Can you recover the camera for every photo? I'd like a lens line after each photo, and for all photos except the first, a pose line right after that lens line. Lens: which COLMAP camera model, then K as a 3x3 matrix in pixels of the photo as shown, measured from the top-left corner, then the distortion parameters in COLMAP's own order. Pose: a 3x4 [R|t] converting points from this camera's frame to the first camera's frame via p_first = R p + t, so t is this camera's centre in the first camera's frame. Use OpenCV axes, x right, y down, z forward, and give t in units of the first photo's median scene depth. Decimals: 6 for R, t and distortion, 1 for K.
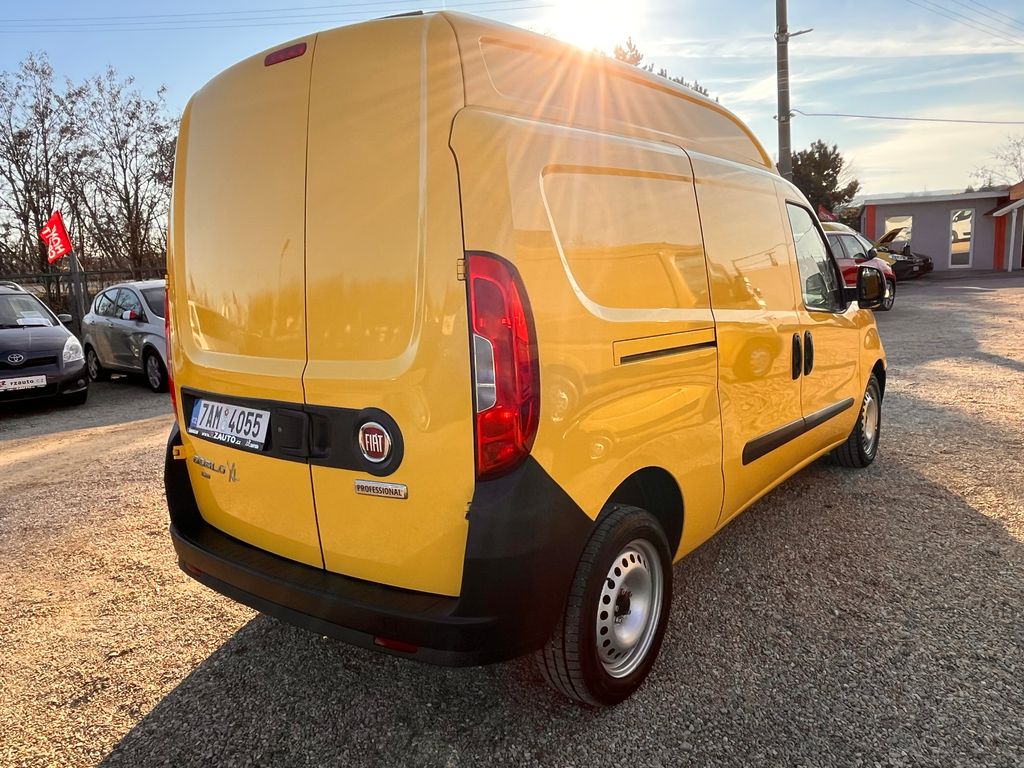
lens RADIAL K [[775.8, 0, 508.1], [0, 775.8, 382.6], [0, 0, 1]] dist [-0.015995, 0.002024]
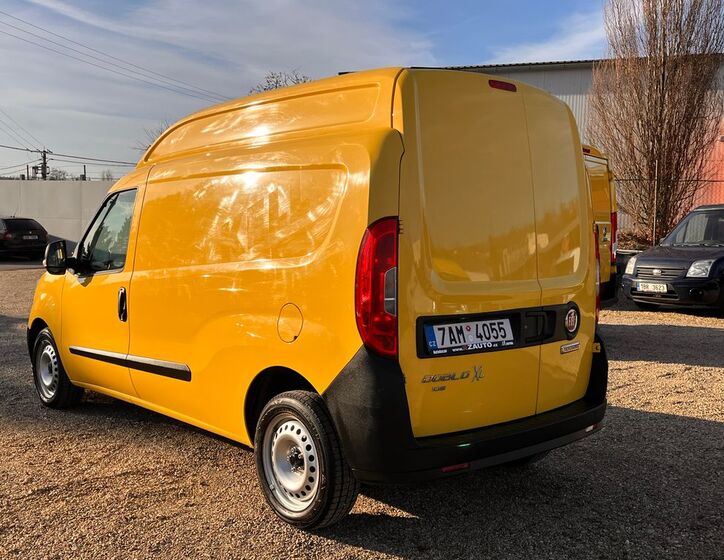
lens RADIAL K [[775.9, 0, 360.0], [0, 775.9, 281.7], [0, 0, 1]] dist [0.056245, 0.000000]
pose [[0.188975, -0.016842, 0.981837, -1.793820], [0.135113, 0.990789, -0.009009, -0.055693], [-0.972642, 0.134362, 0.189510, 0.984876]]
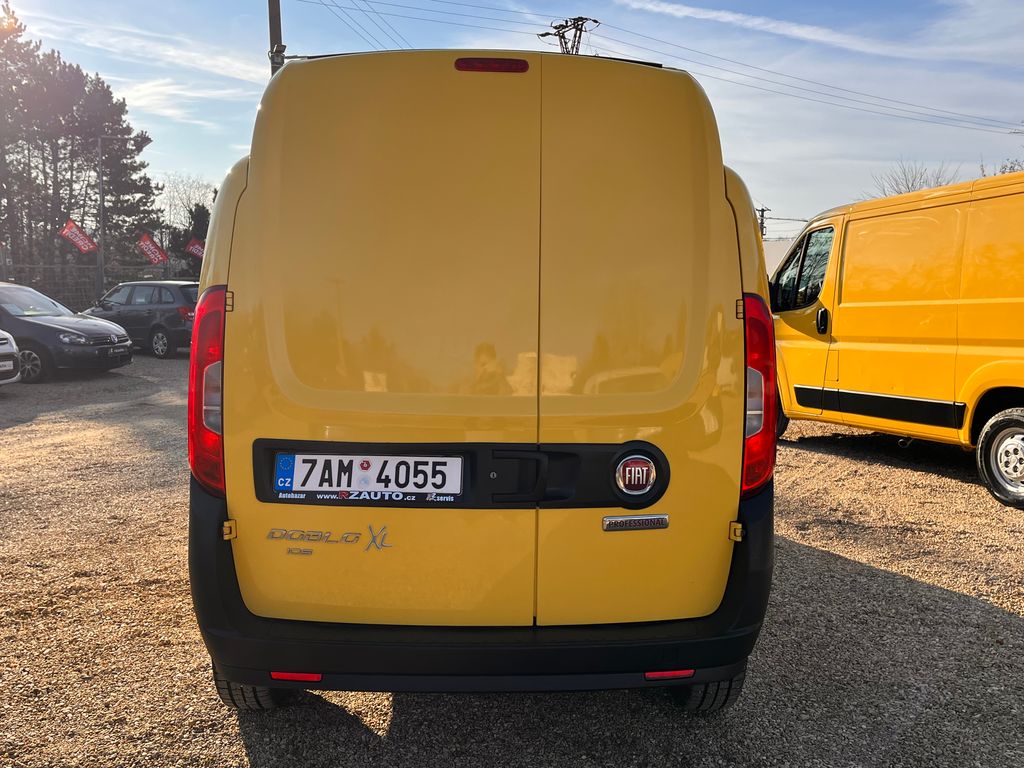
lens RADIAL K [[904.7, 0, 520.9], [0, 904.7, 383.3], [0, 0, 1]] dist [0.037707, -0.029230]
pose [[0.762296, -0.007628, 0.647183, -0.916617], [0.049654, 0.997673, -0.046726, 0.005171], [-0.645321, 0.067754, 0.760901, 0.173195]]
